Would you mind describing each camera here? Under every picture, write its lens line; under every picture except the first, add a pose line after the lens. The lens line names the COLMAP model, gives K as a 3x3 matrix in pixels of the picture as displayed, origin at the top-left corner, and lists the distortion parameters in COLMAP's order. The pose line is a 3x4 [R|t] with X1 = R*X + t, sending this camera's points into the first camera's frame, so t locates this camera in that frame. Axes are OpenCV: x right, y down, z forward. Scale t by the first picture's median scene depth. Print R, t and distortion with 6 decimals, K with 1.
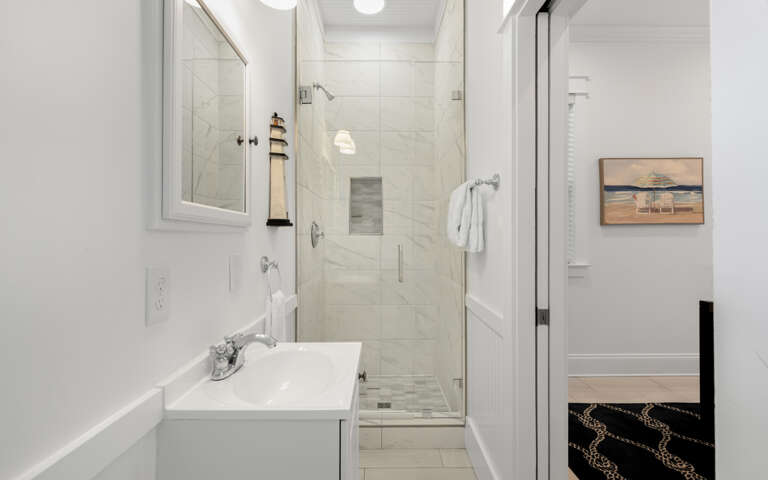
lens RADIAL K [[341.2, 0, 384.6], [0, 341.2, 220.7], [0, 0, 1]] dist [0.000086, -0.000035]
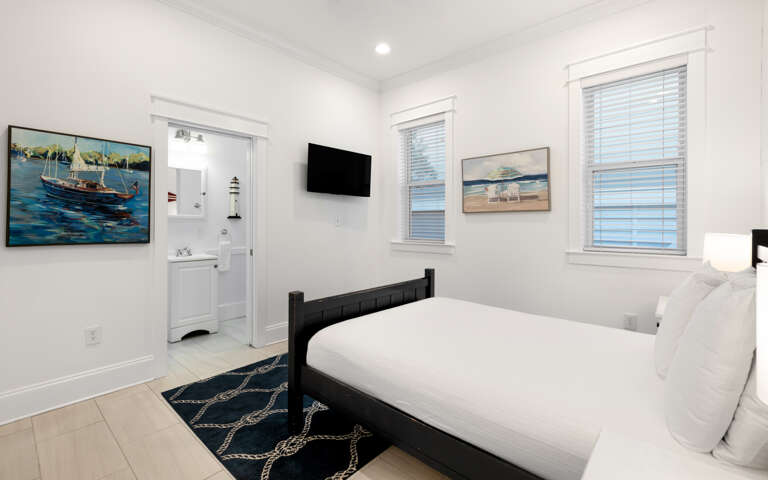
lens RADIAL K [[341.2, 0, 384.6], [0, 341.2, 220.7], [0, 0, 1]] dist [0.000086, -0.000035]
pose [[0.738756, -0.001565, -0.673971, 1.268814], [0.035036, 0.998734, 0.036085, -0.014654], [0.673062, -0.050271, 0.737876, -0.117178]]
